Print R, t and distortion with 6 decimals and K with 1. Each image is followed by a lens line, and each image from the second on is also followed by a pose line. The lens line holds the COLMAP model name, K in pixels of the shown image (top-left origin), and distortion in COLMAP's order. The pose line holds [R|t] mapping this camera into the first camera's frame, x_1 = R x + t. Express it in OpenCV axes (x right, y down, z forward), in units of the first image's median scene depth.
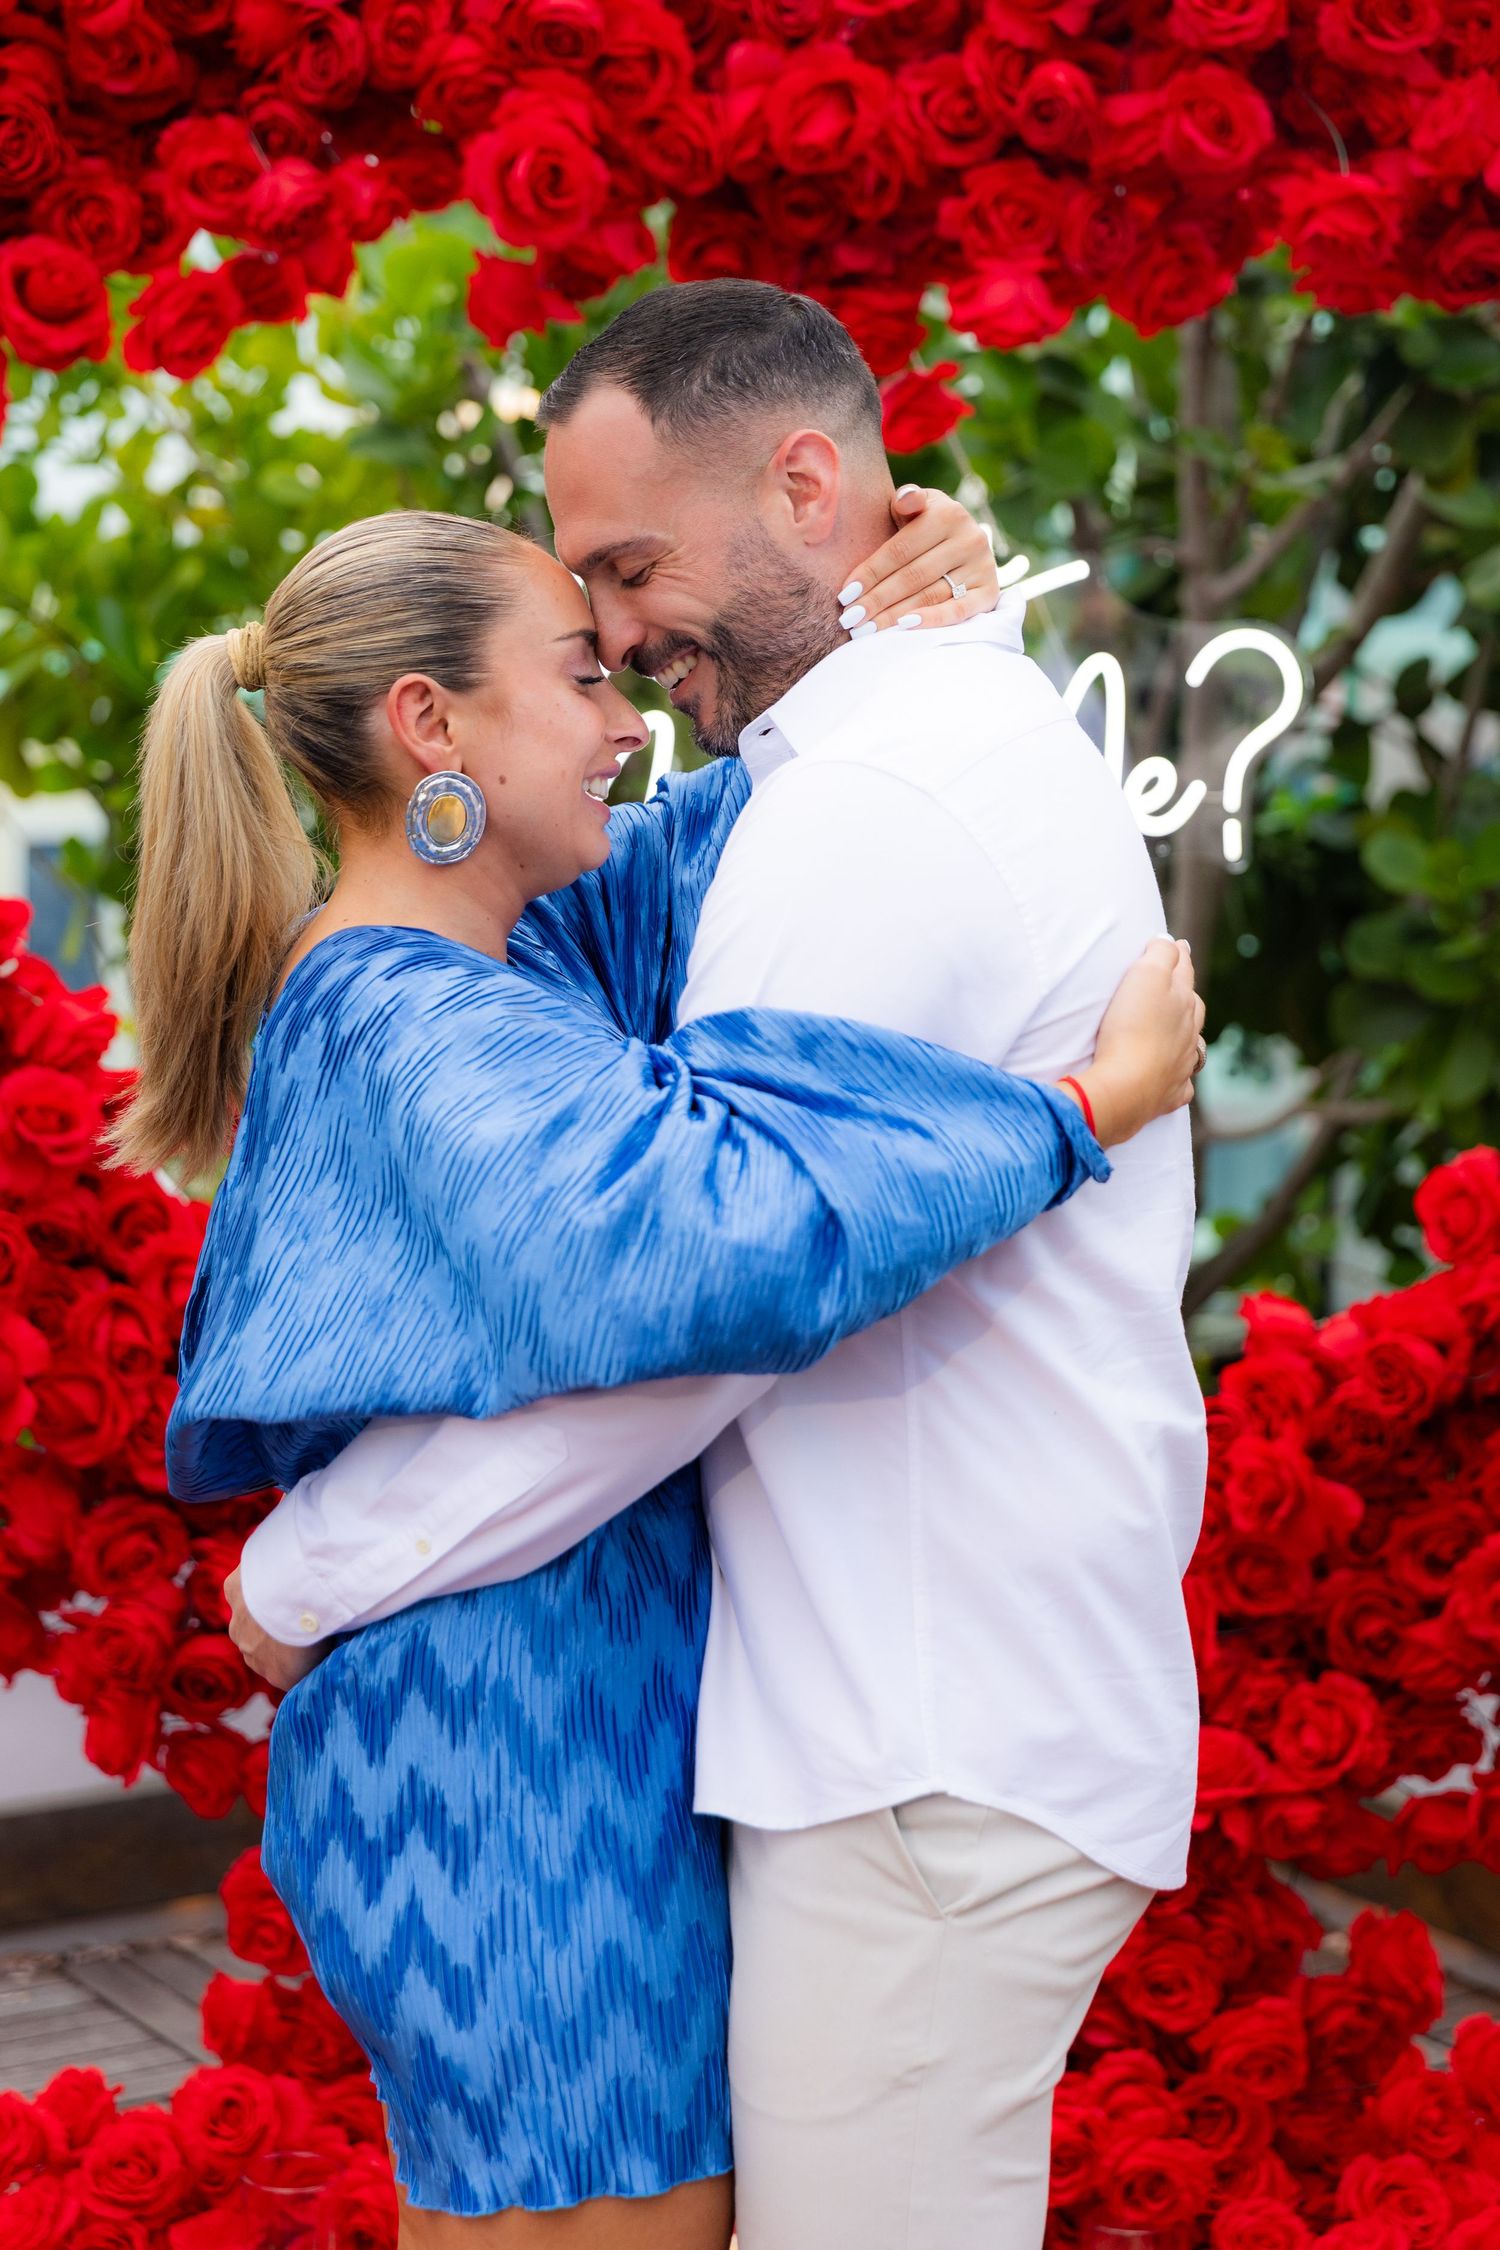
lens RADIAL K [[4267.9, 0, 747.2], [0, 4267.9, 1148.2], [0, 0, 1]] dist [-0.064965, 0.426657]
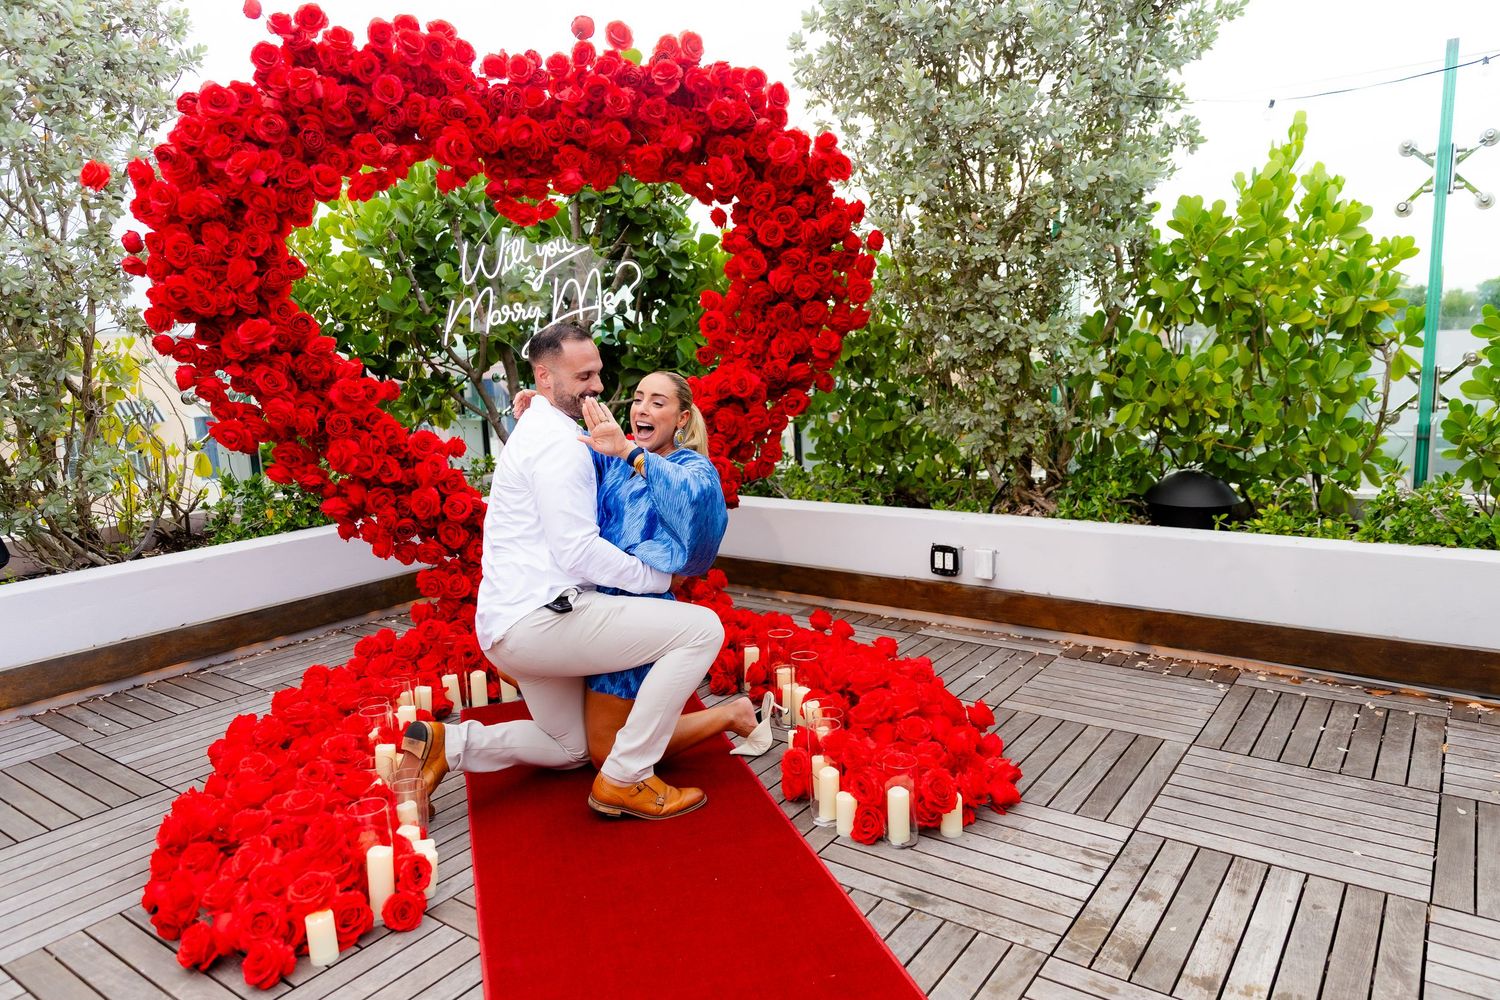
lens RADIAL K [[995.8, 0, 748.5], [0, 995.8, 501.3], [0, 0, 1]] dist [0.013989, -0.005179]
pose [[0.935579, -0.113396, 0.334416, -0.141307], [0.103773, 0.993510, 0.046564, 0.091496], [-0.337526, -0.008861, 0.941275, 0.000587]]
